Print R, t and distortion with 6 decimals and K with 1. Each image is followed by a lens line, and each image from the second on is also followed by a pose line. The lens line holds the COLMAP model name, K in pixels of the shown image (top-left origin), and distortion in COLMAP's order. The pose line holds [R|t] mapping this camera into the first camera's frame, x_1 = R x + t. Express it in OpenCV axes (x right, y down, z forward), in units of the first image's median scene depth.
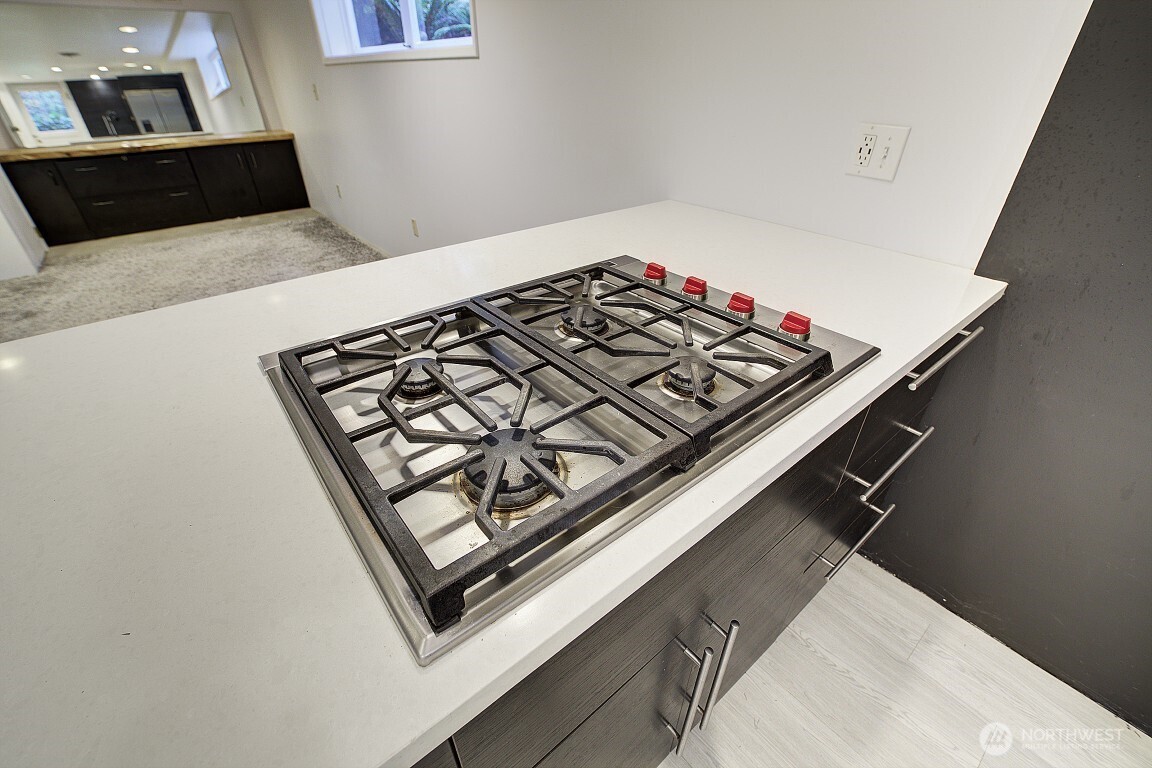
lens RADIAL K [[494.7, 0, 572.5], [0, 494.7, 385.2], [0, 0, 1]] dist [-0.016998, 0.000641]
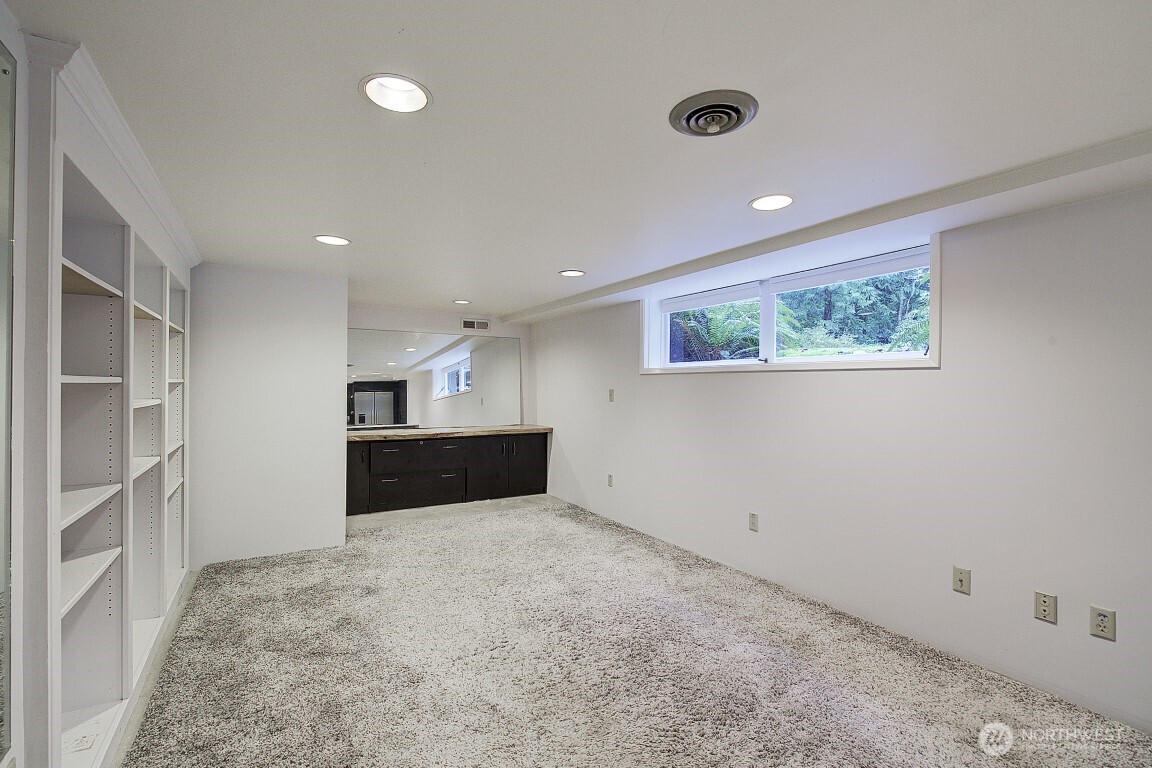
lens RADIAL K [[494.7, 0, 572.5], [0, 494.7, 385.2], [0, 0, 1]] dist [-0.016998, 0.000641]
pose [[0.989702, 0.012563, -0.142590, -0.422458], [-0.087817, 0.839943, -0.535522, -0.005044], [0.113039, 0.542529, 0.832397, 0.032520]]
